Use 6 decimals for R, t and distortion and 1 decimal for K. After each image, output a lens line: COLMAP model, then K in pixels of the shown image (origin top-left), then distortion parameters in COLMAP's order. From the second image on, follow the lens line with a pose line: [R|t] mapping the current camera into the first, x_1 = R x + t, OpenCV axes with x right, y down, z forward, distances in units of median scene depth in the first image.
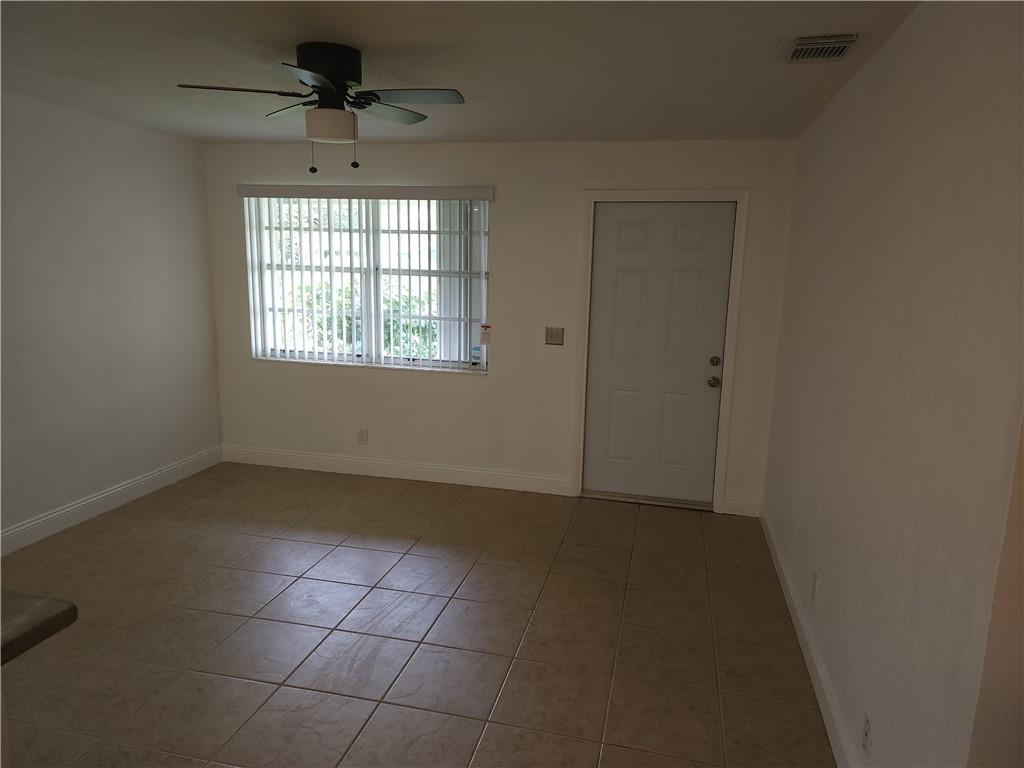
lens RADIAL K [[683.5, 0, 525.0], [0, 683.5, 382.0], [0, 0, 1]] dist [0.068040, -0.050716]
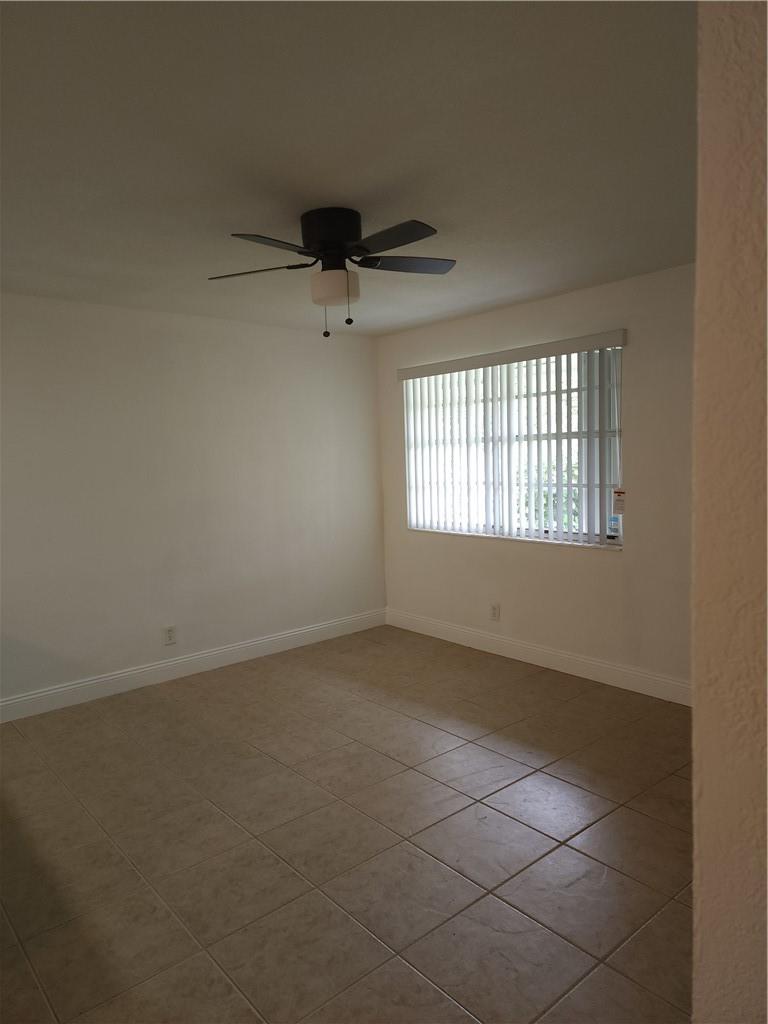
lens RADIAL K [[682.0, 0, 379.3], [0, 682.0, 512.7], [0, 0, 1]] dist [0.079837, -0.081219]
pose [[0.790169, -0.002474, -0.612885, 0.219869], [-0.048164, 0.996649, -0.066119, 0.013164], [0.610994, 0.081764, 0.787401, 0.152231]]
